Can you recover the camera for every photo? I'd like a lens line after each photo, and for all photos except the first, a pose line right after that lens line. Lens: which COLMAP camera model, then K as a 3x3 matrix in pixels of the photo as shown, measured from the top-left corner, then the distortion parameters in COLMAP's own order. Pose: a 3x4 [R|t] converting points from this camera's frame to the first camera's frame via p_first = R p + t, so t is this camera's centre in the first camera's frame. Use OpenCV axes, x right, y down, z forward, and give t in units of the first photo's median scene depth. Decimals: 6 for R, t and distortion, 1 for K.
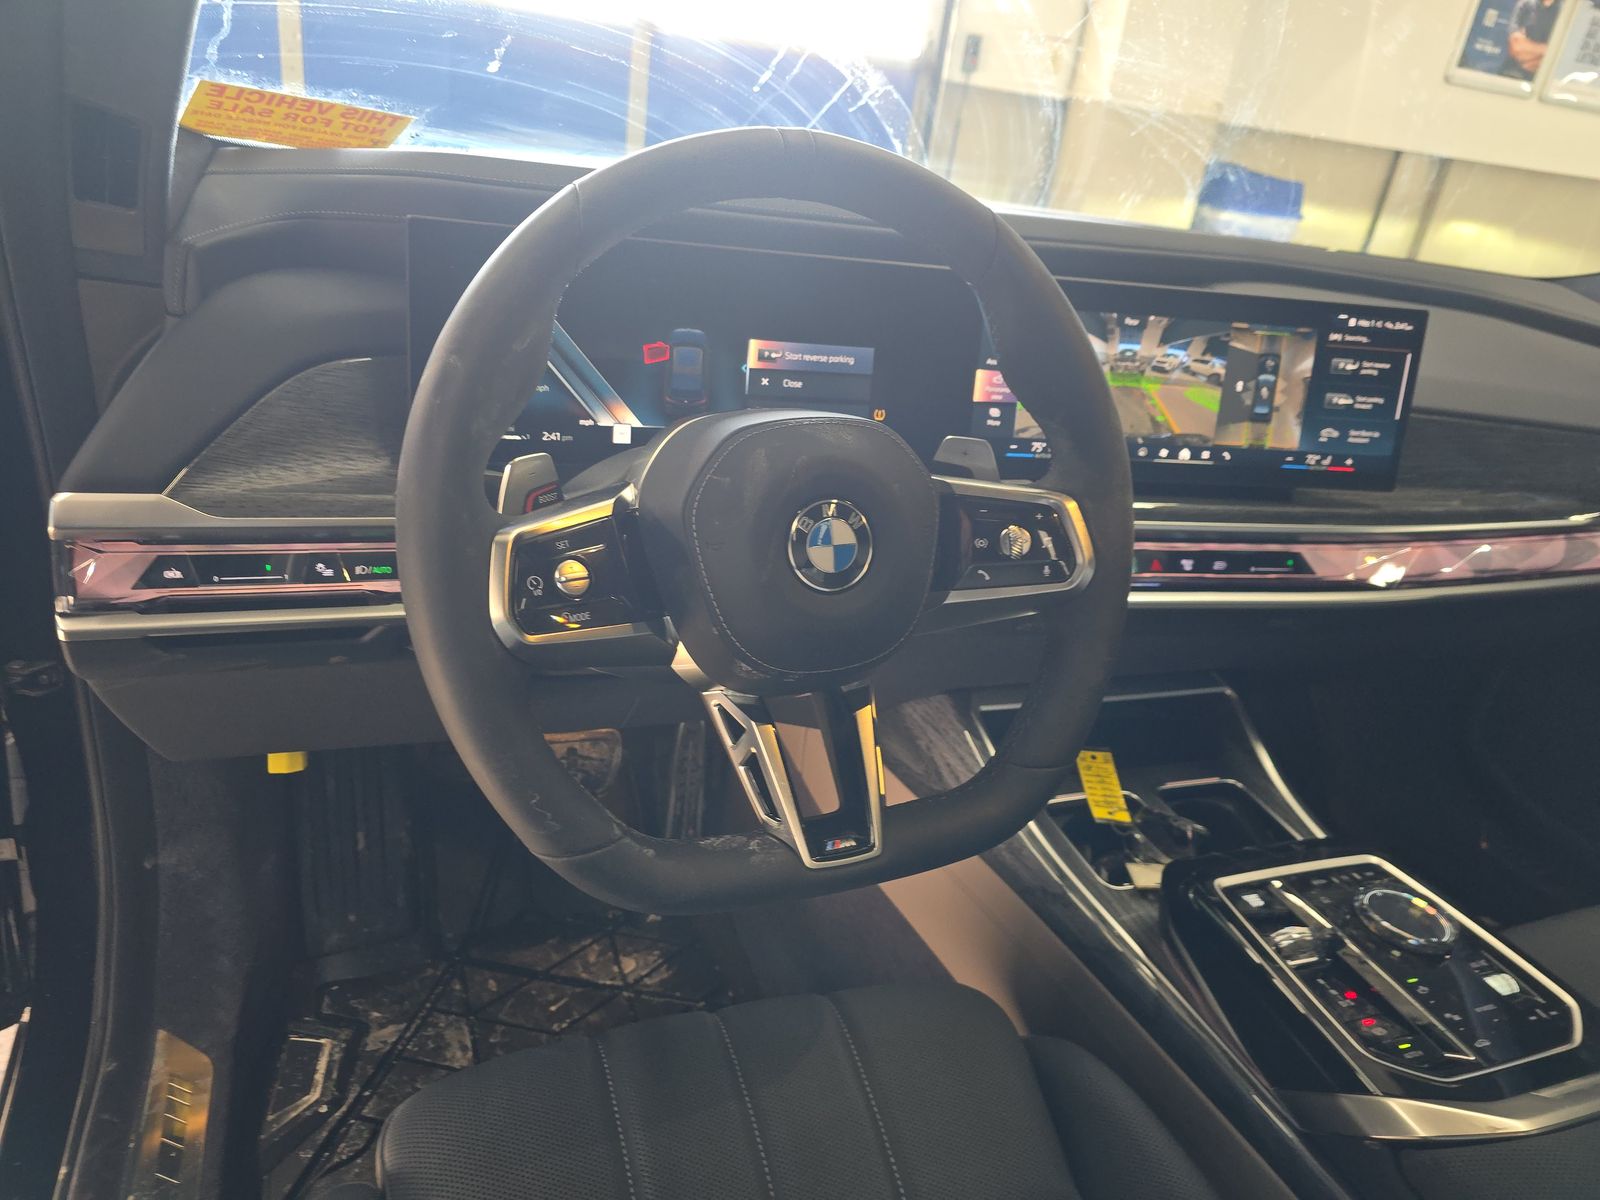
lens RADIAL K [[1078.2, 0, 800.0], [0, 1078.2, 600.0], [0, 0, 1]] dist [0.020198, -0.002561]
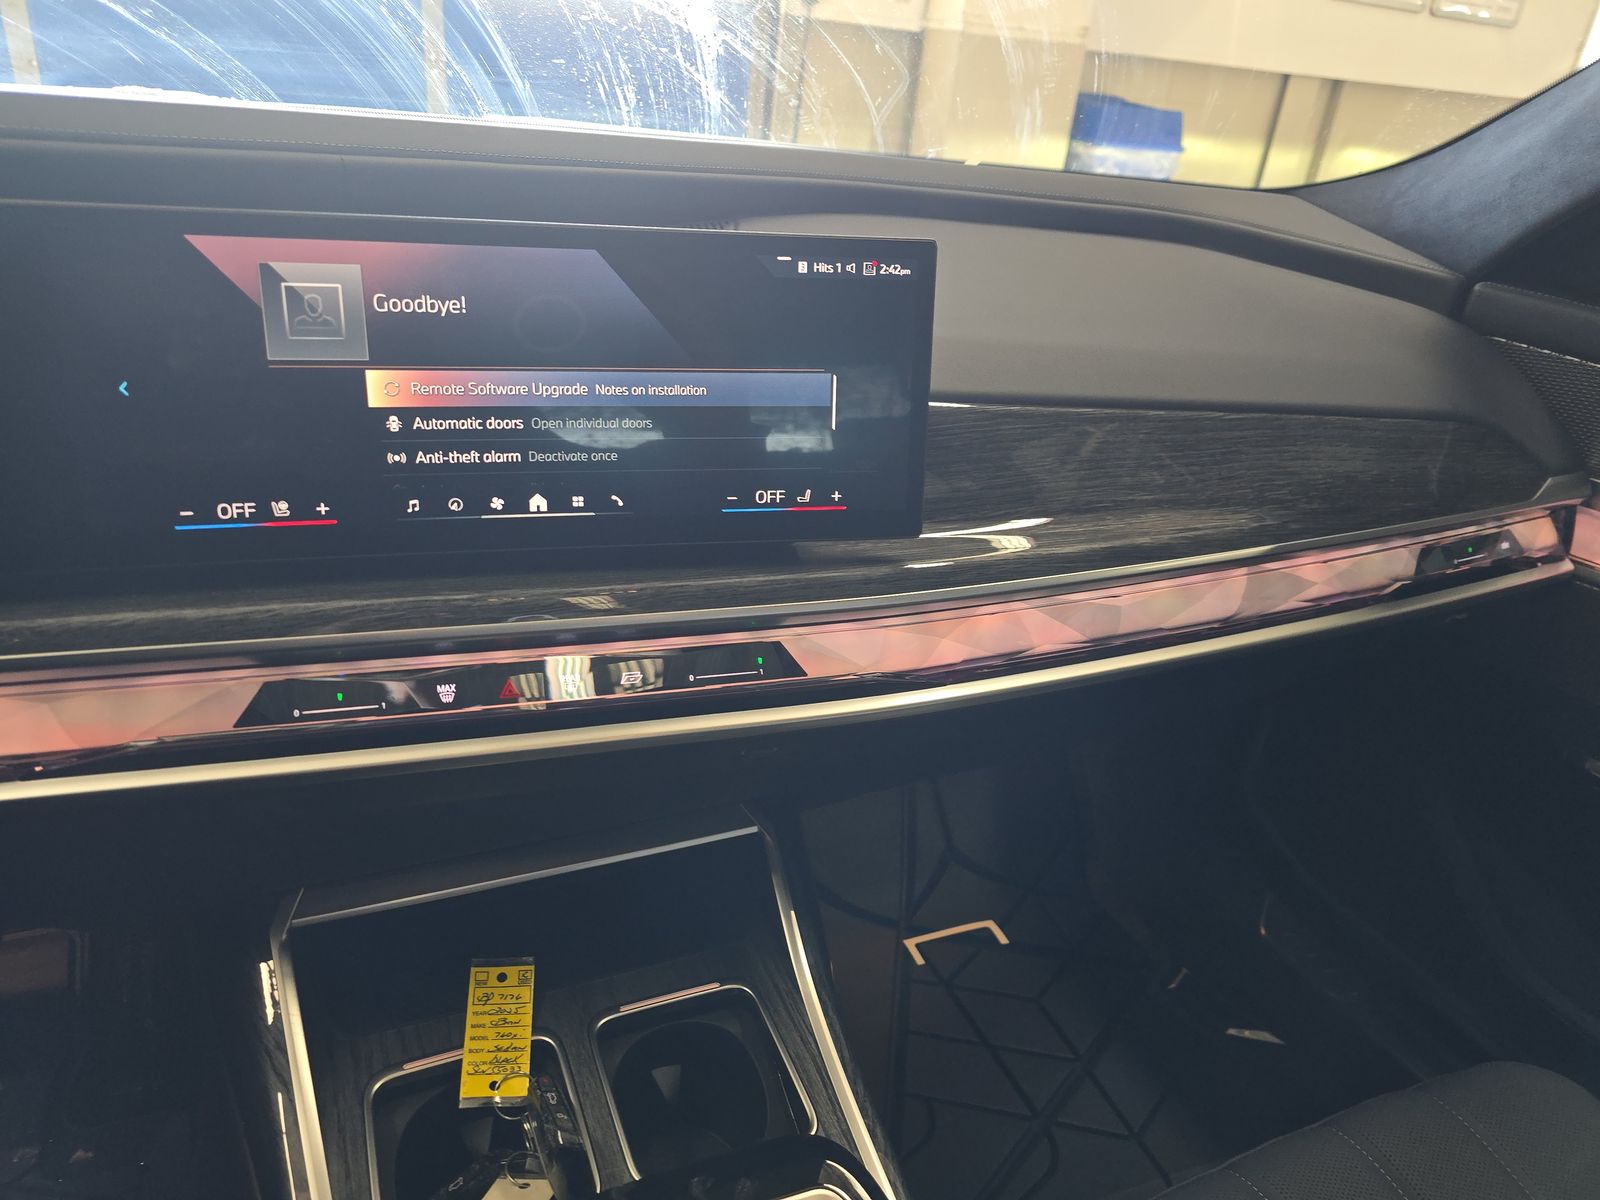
lens RADIAL K [[1078.2, 0, 800.0], [0, 1078.2, 600.0], [0, 0, 1]] dist [0.020198, -0.002561]
pose [[0.997640, -0.060298, 0.032830, 0.135297], [0.059237, 0.997718, 0.032395, -0.026197], [-0.034709, -0.030374, 0.998936, 0.113448]]
